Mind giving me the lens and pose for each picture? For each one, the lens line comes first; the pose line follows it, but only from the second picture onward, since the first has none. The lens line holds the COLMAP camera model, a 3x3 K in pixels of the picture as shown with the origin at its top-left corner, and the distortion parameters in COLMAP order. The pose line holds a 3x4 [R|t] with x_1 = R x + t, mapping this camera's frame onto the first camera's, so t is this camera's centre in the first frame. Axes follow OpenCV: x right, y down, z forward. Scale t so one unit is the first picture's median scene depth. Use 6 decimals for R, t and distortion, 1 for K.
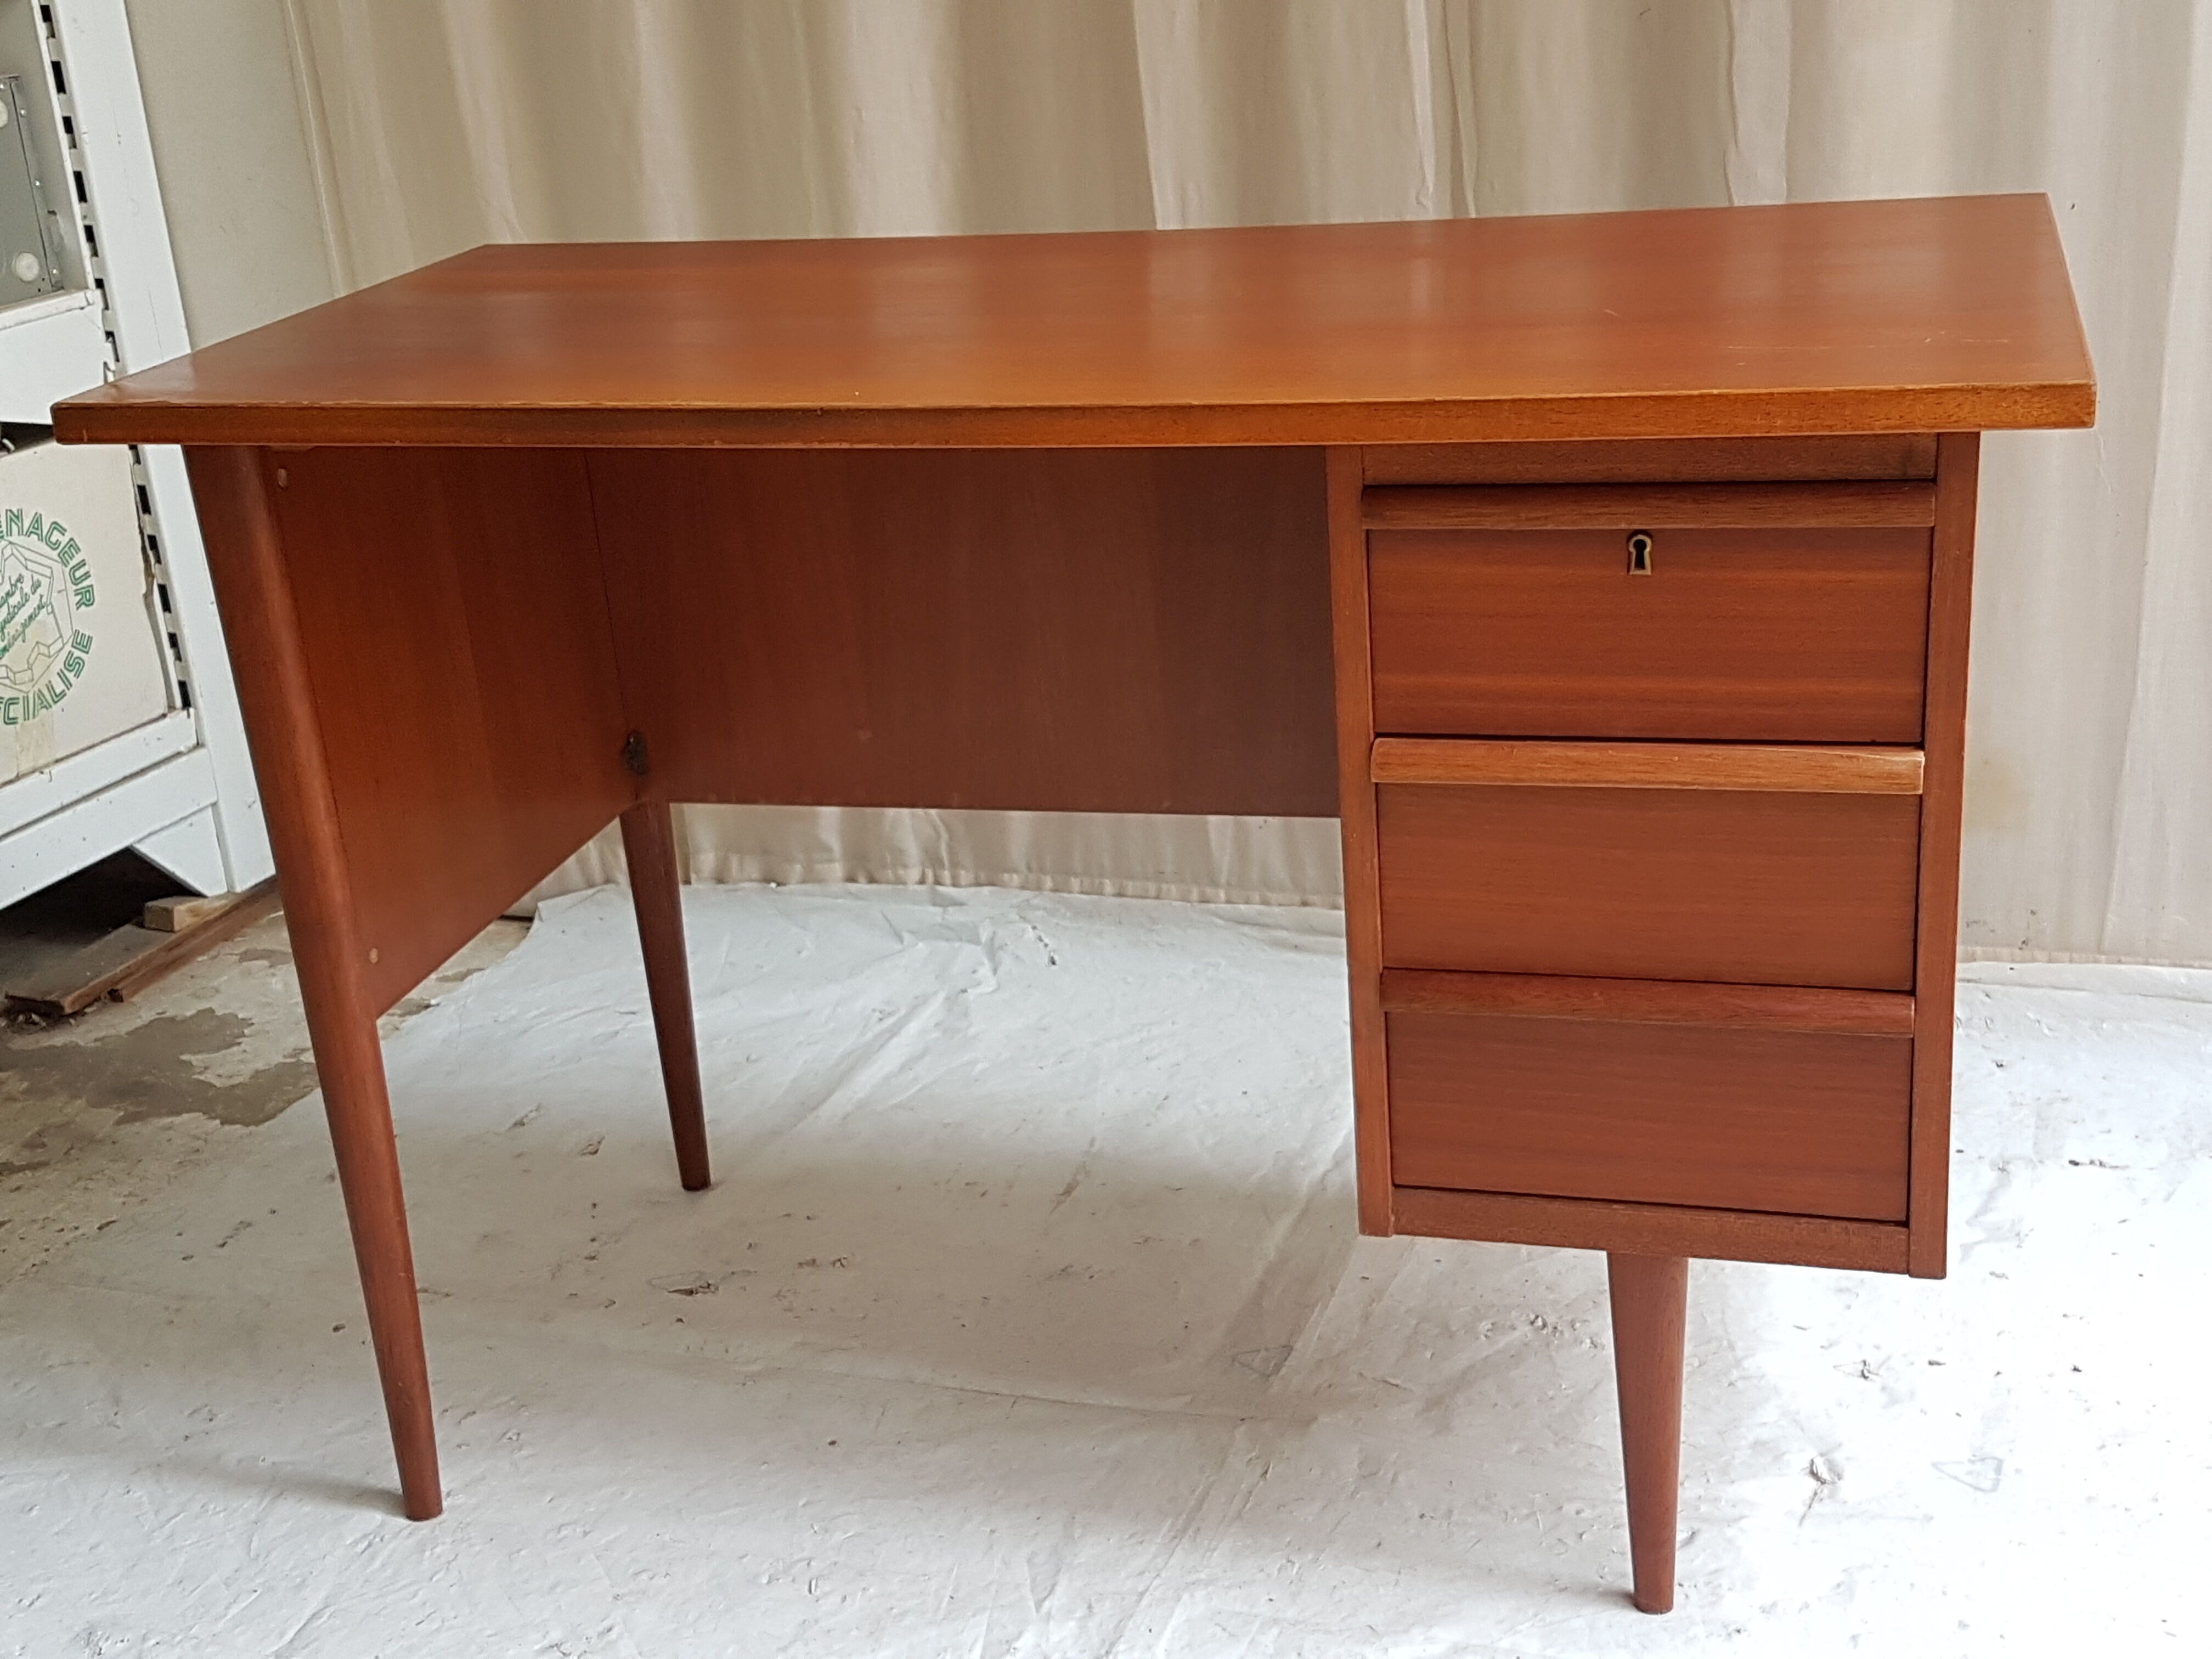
lens RADIAL K [[2849.1, 0, 1115.0], [0, 2849.1, 864.0], [0, 0, 1]] dist [0.339450, -0.847457]
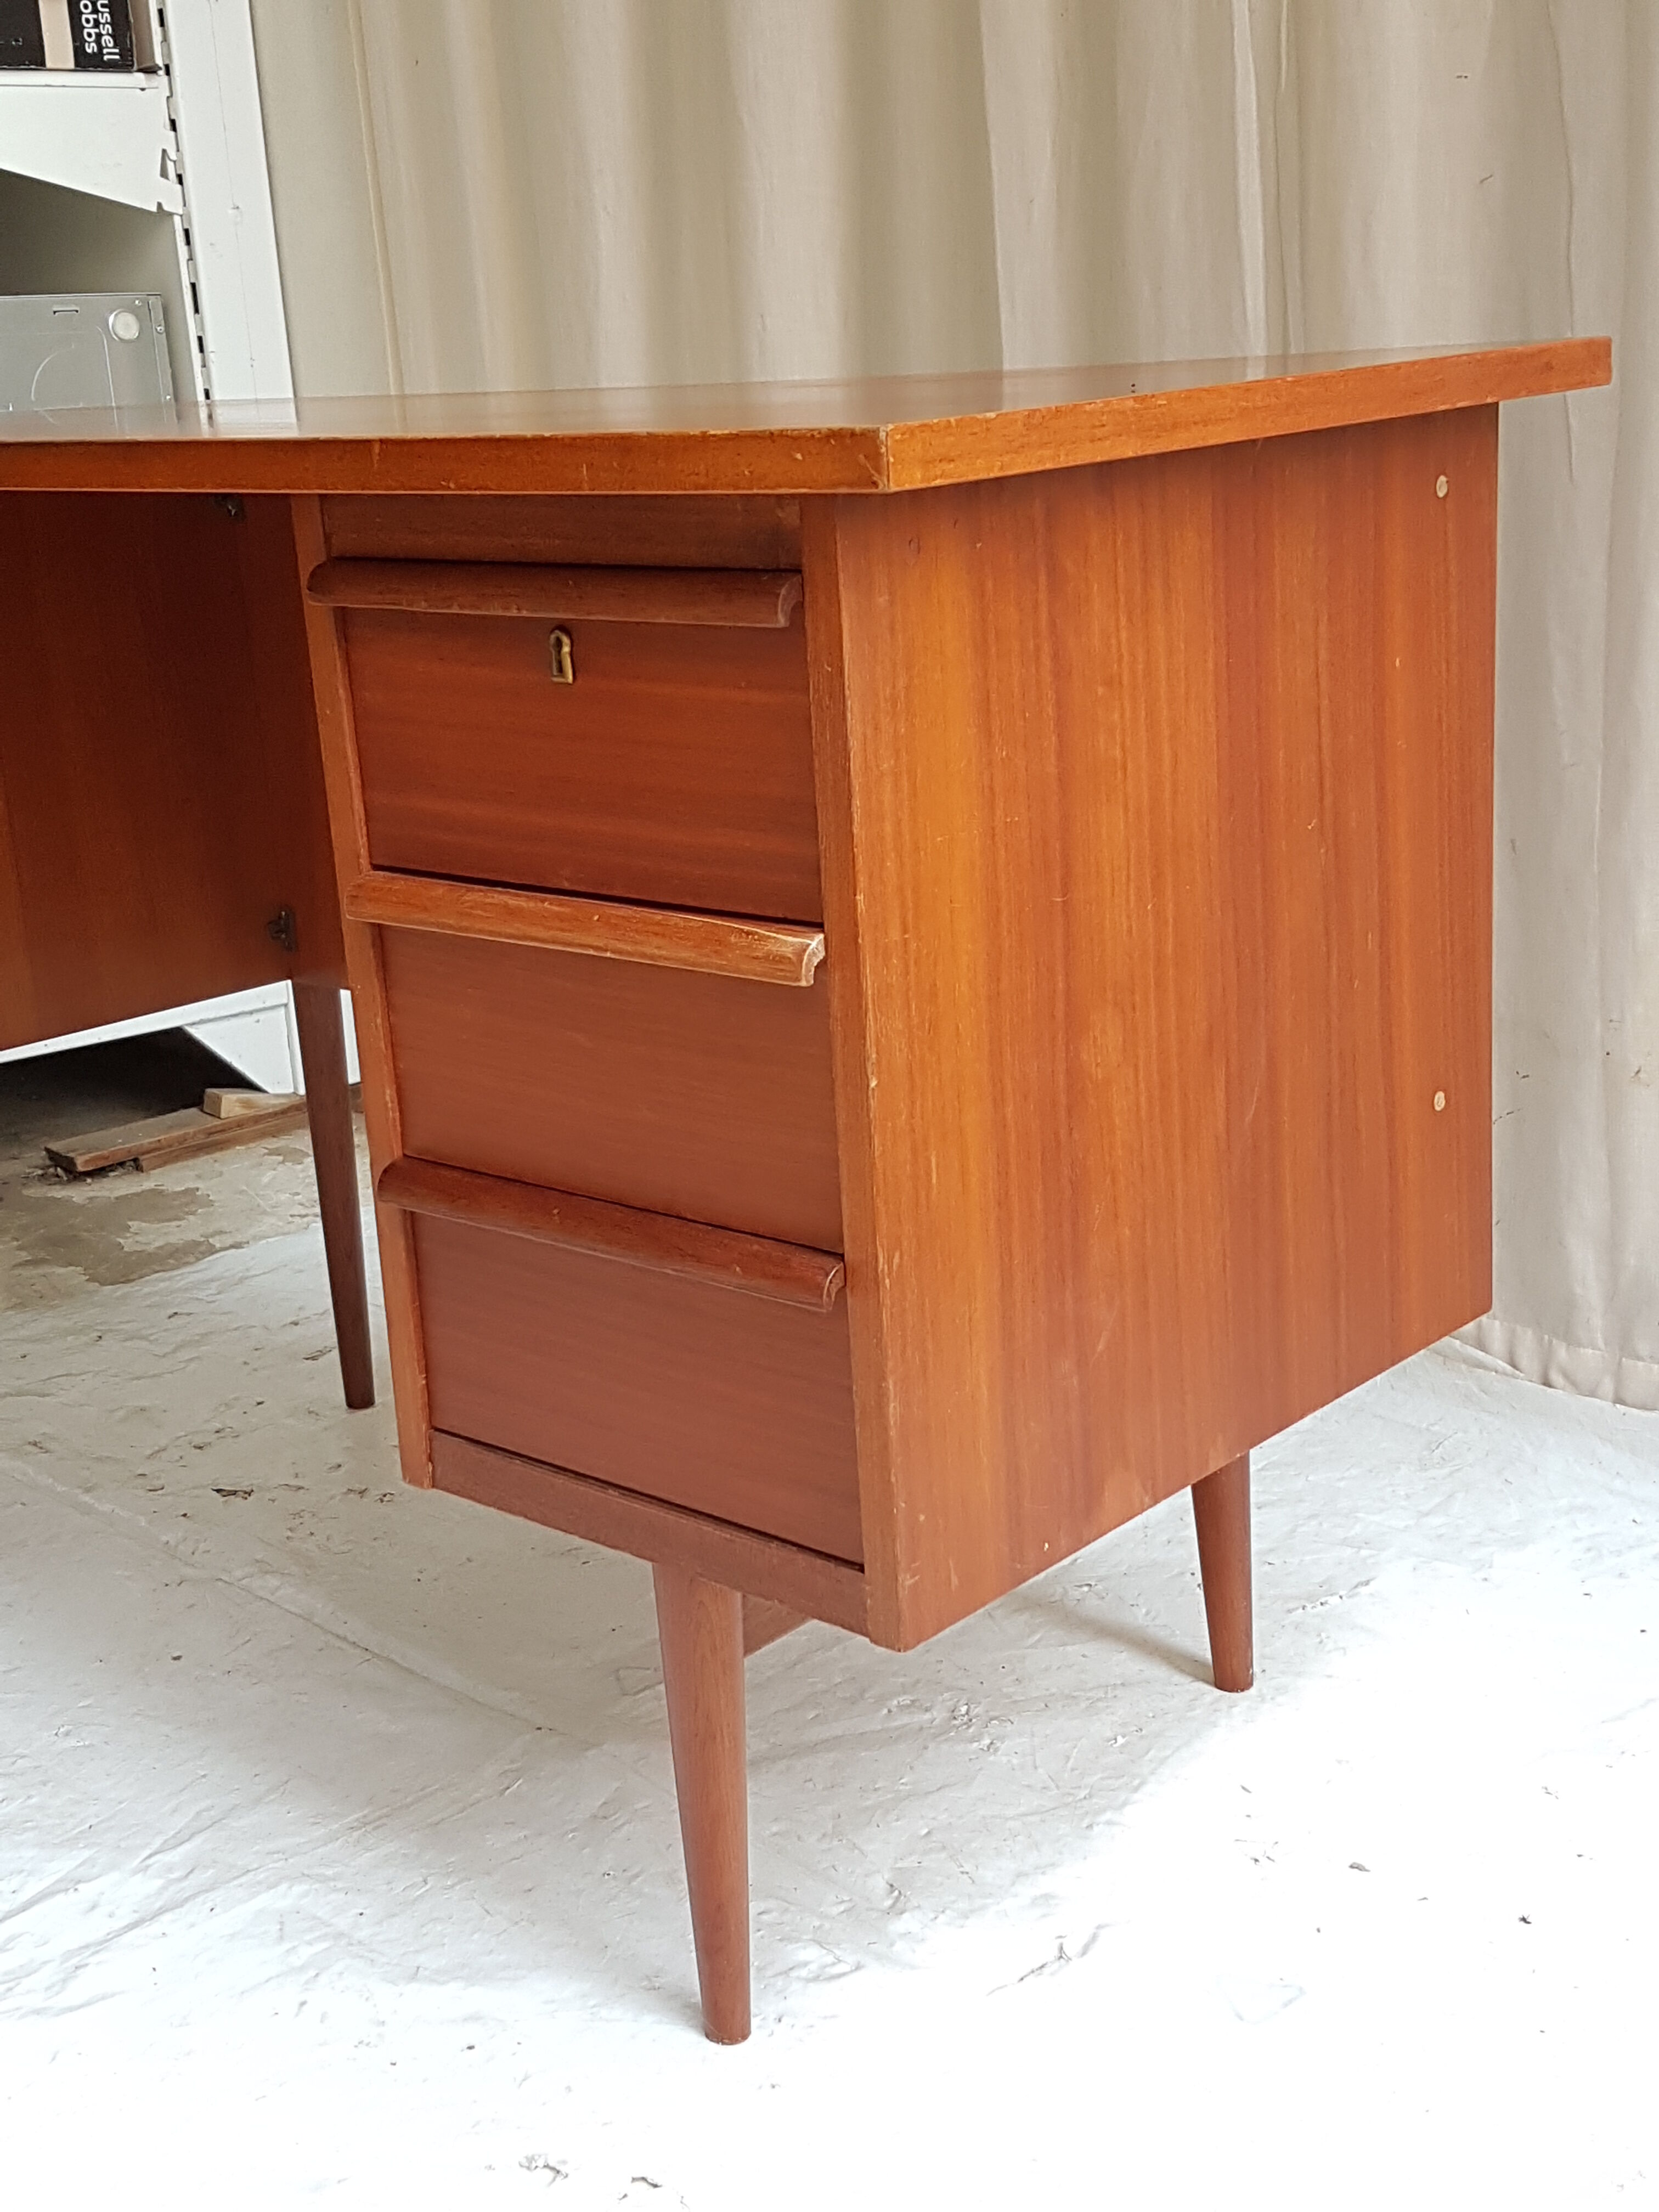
lens RADIAL K [[2864.6, 0, 811.7], [0, 2864.6, 1079.4], [0, 0, 1]] dist [0.182804, -0.042585]
pose [[0.887740, 0.130453, -0.441474, 0.398946], [-0.164740, 0.985524, -0.040051, 0.019953], [0.429858, 0.108283, 0.896380, 0.206111]]
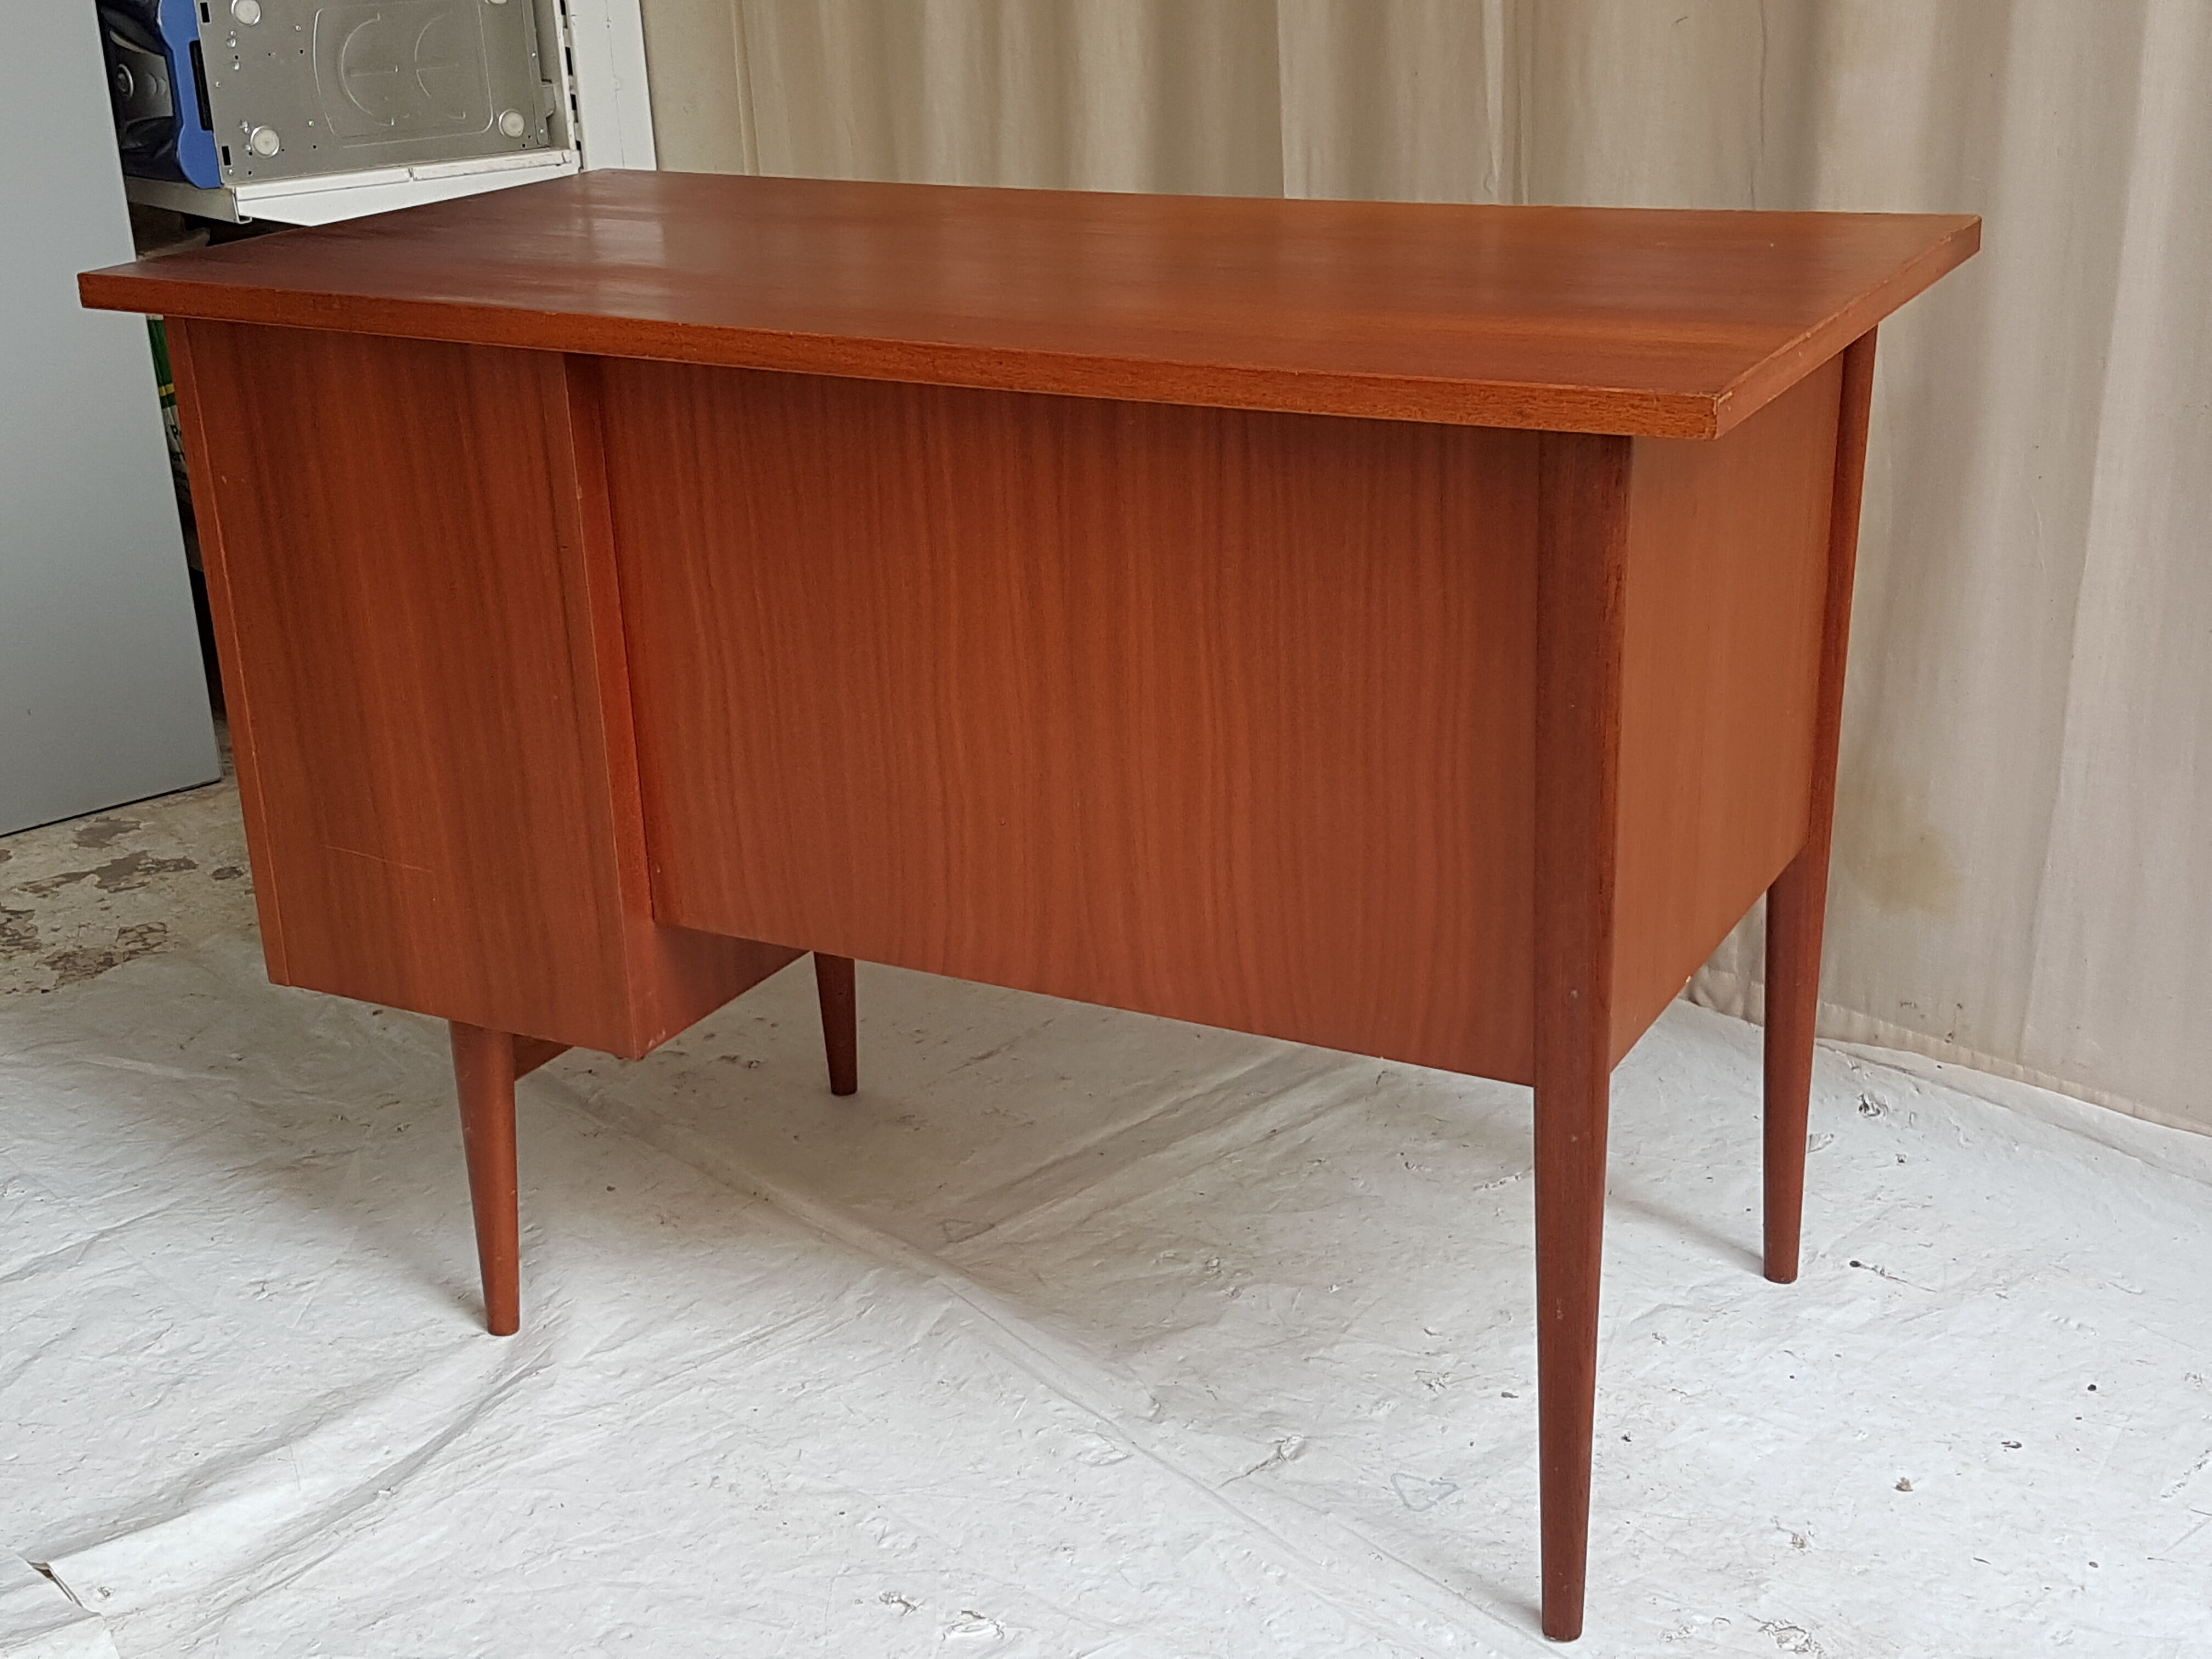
lens RADIAL K [[2908.7, 0, 1085.7], [0, 2908.7, 813.3], [0, 0, 1]] dist [0.008713, 2.019811]
pose [[0.881890, 0.194908, -0.429279, 0.471974], [-0.185812, 0.980533, 0.063475, -0.053971], [0.433294, 0.023787, 0.900939, 0.020640]]
